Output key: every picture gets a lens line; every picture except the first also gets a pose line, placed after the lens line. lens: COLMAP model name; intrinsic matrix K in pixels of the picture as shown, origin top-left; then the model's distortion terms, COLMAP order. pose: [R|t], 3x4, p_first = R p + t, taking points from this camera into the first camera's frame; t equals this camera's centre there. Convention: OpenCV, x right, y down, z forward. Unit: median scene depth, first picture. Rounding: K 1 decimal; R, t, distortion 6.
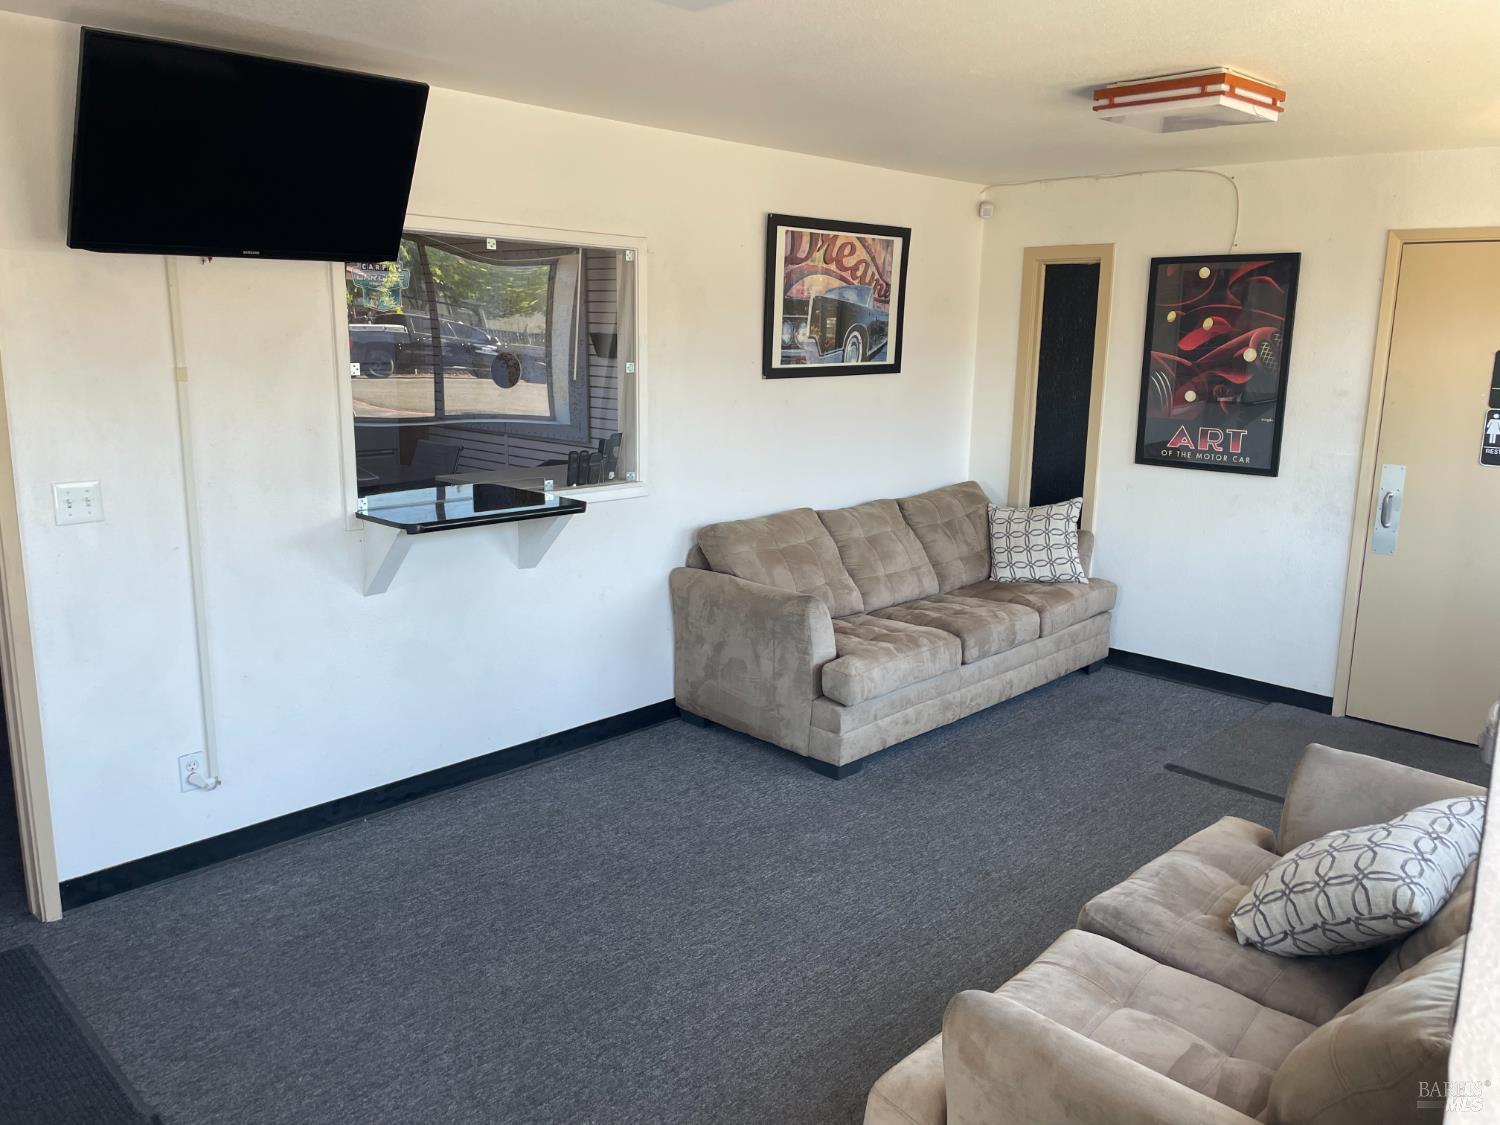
lens RADIAL K [[1130.0, 0, 834.5], [0, 1130.0, 537.0], [0, 0, 1]] dist [0.069204, -0.065568]
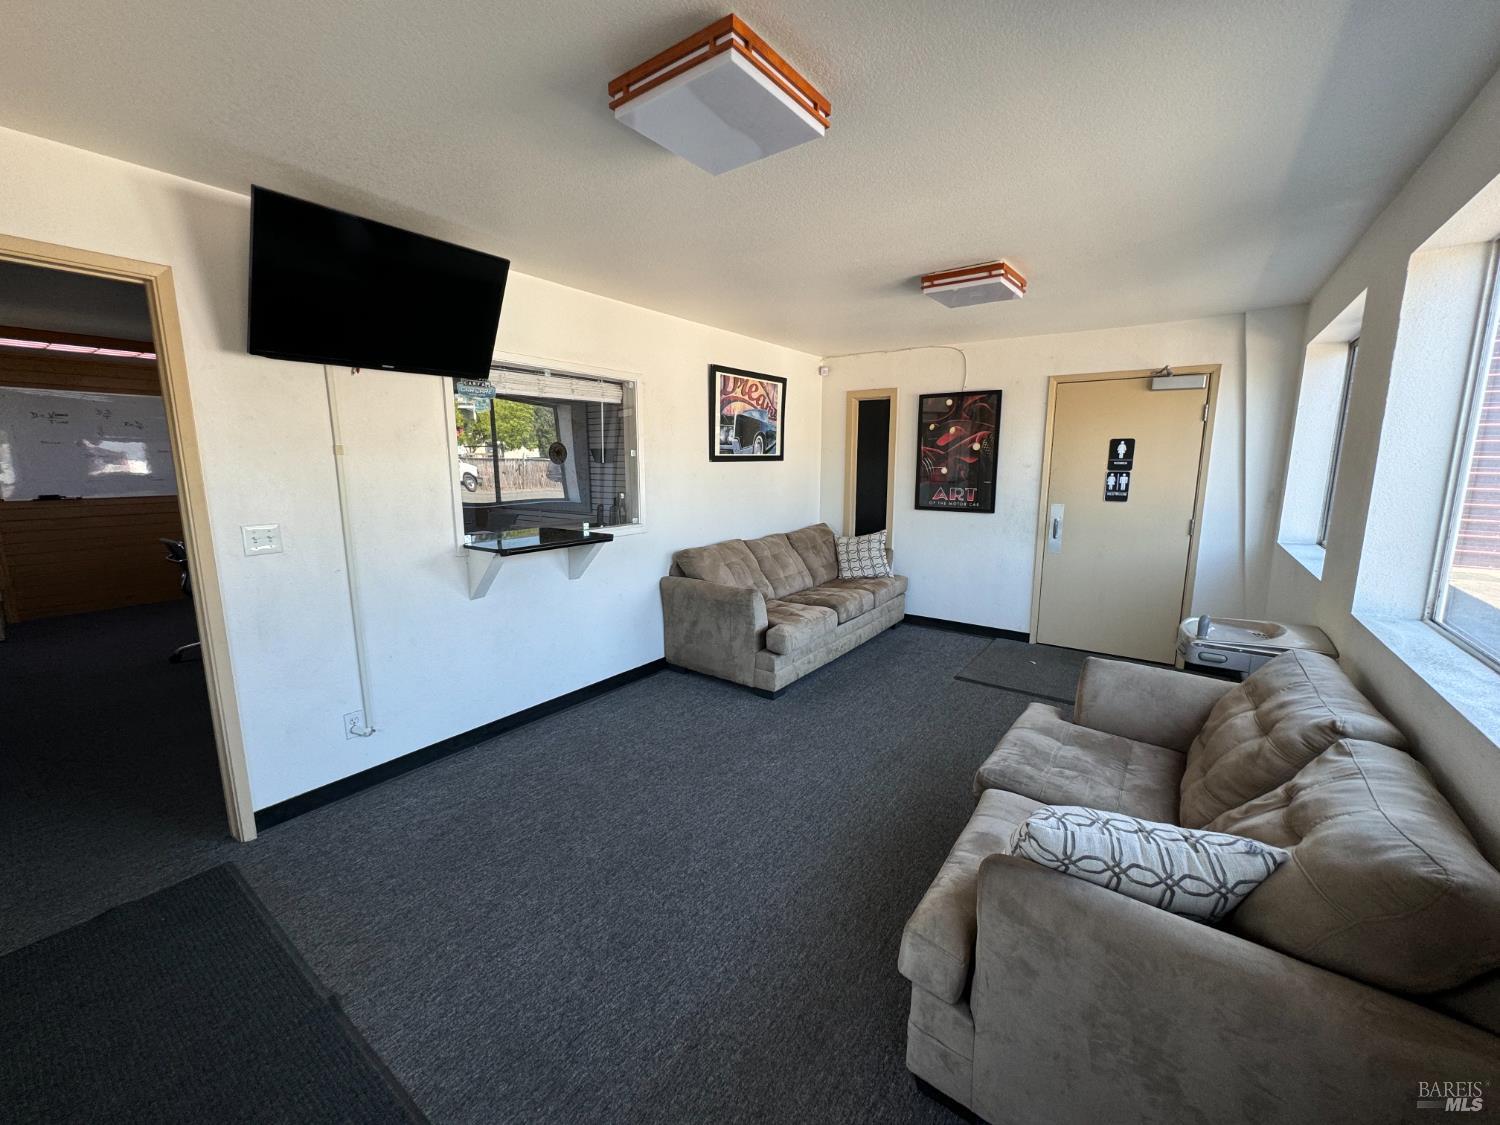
lens RADIAL K [[597.0, 0, 788.8], [0, 597.0, 551.9], [0, 0, 1]] dist [-0.003364, 0.001354]
pose [[0.991022, -0.040032, 0.127561, -0.086750], [0.043246, 0.998810, -0.022530, 0.023146], [-0.126508, 0.027844, 0.991575, 0.150930]]
